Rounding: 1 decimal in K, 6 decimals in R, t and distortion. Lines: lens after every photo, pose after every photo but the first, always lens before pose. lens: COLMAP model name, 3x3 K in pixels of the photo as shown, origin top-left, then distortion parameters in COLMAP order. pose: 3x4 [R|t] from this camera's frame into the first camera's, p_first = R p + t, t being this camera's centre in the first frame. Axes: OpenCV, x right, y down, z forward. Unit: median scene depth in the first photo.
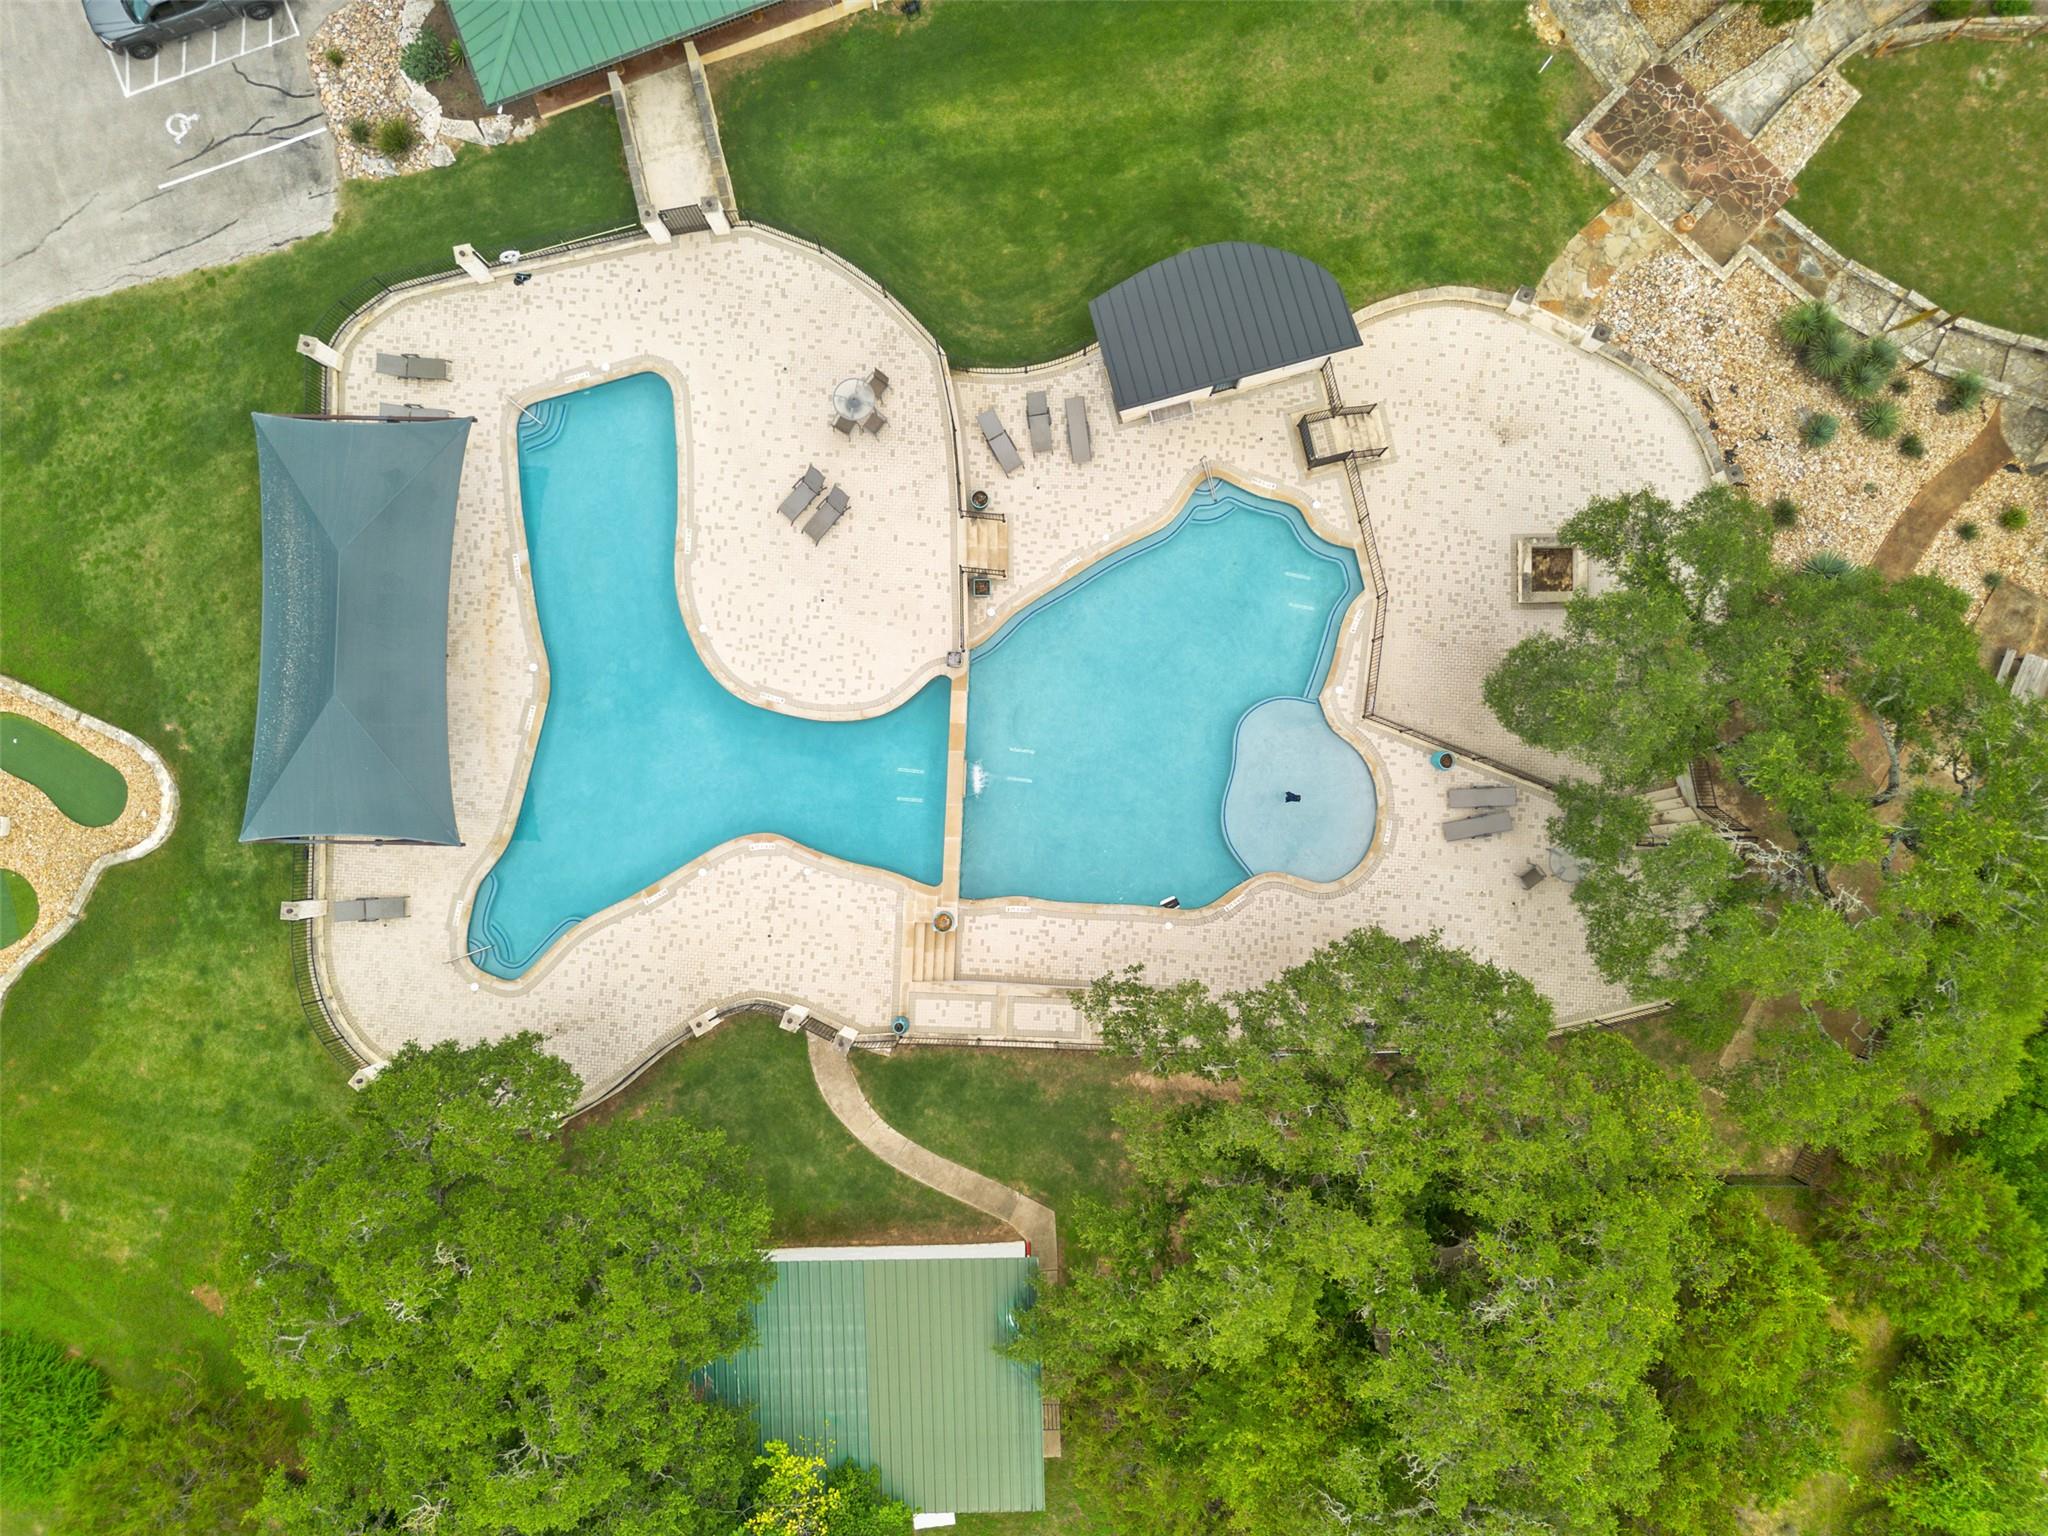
lens RADIAL K [[1478.9, 0, 1022.0], [0, 1478.9, 721.8], [0, 0, 1]] dist [0.064855, -0.056802]
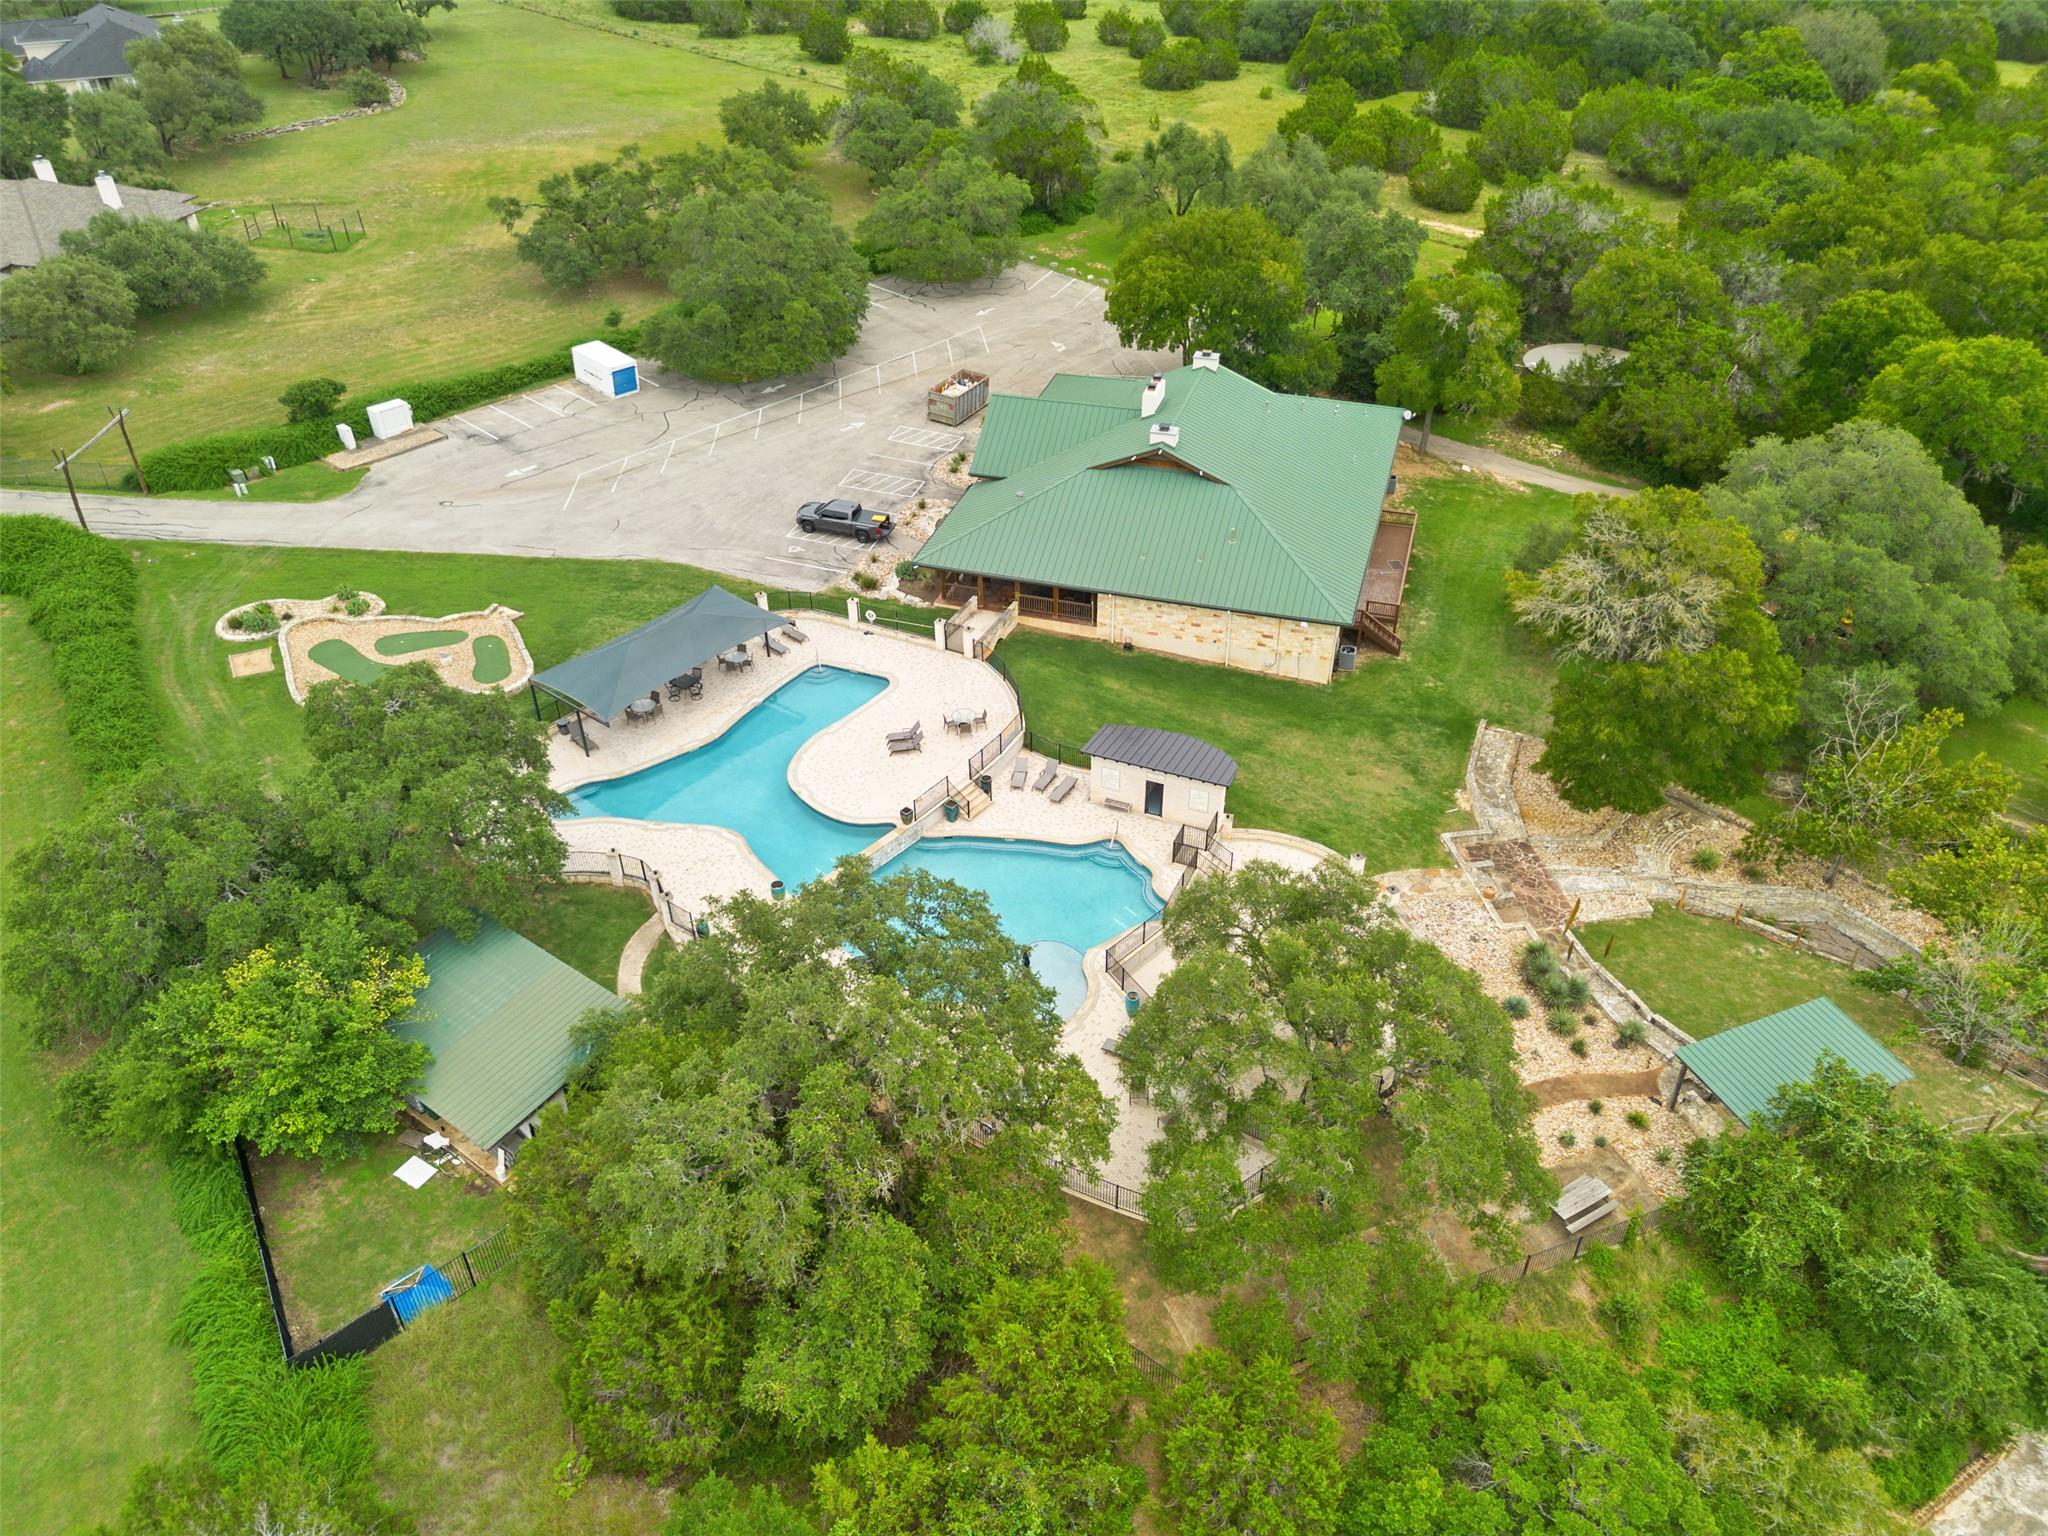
lens RADIAL K [[1478.9, 0, 1022.0], [0, 1478.9, 721.8], [0, 0, 1]] dist [0.064855, -0.056802]
pose [[0.788984, 0.344500, -0.508748, 0.772833], [-0.613976, 0.473321, -0.631664, 0.782286], [0.023193, 0.810732, 0.584958, 0.022526]]
